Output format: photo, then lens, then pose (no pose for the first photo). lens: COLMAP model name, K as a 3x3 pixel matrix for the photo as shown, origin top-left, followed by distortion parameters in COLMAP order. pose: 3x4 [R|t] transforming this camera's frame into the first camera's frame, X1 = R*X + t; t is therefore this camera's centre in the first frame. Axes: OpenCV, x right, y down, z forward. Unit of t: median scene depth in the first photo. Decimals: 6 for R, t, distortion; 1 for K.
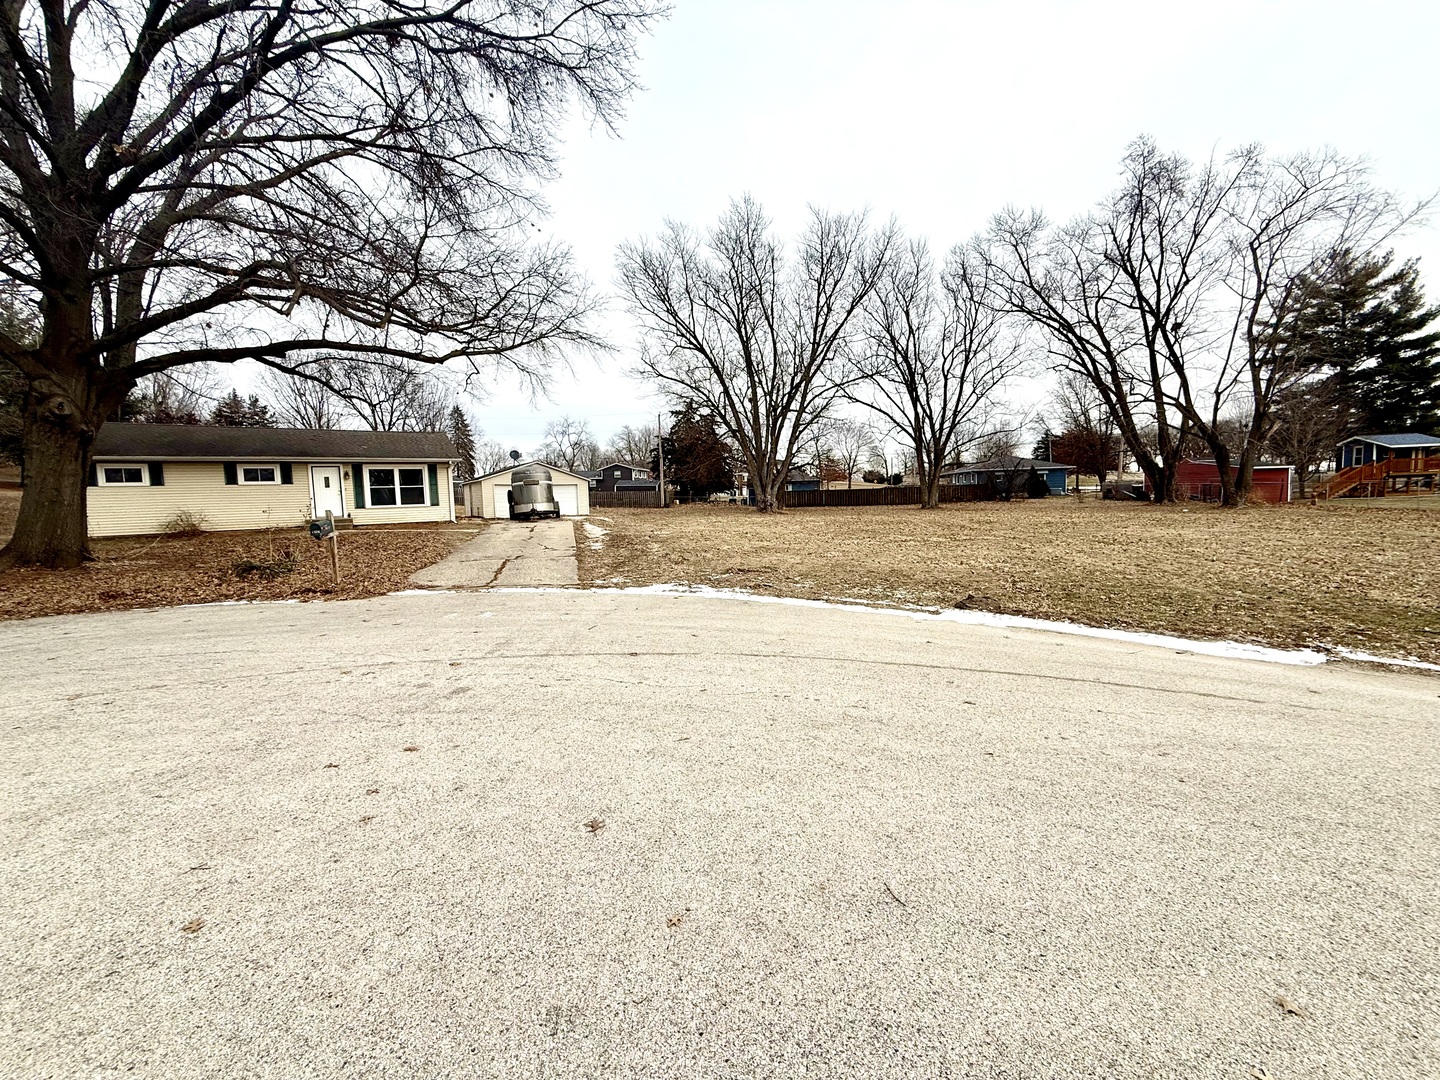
lens RADIAL K [[570.7, 0, 716.6], [0, 570.7, 536.5], [0, 0, 1]] dist [-0.000924, 0.000193]
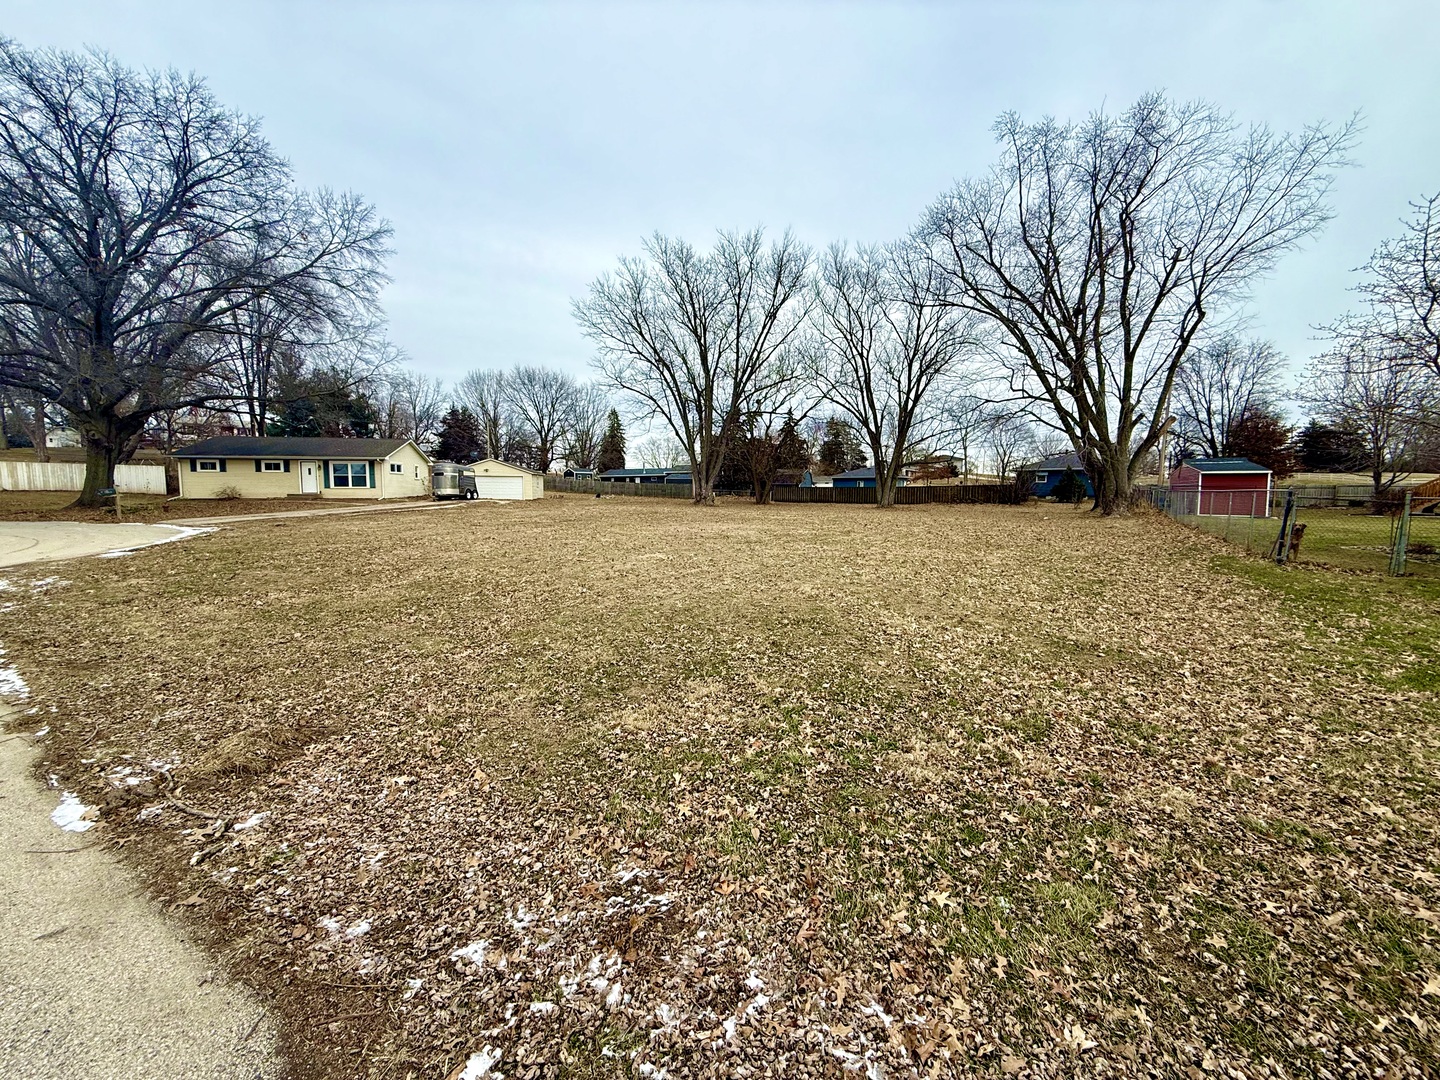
lens RADIAL K [[570.7, 0, 723.2], [0, 570.7, 542.4], [0, 0, 1]] dist [-0.000924, 0.000193]
pose [[0.921908, 0.064125, -0.382065, 1.031427], [-0.056022, 0.997907, 0.032308, -0.010424], [0.383337, -0.008381, 0.923571, -0.065313]]
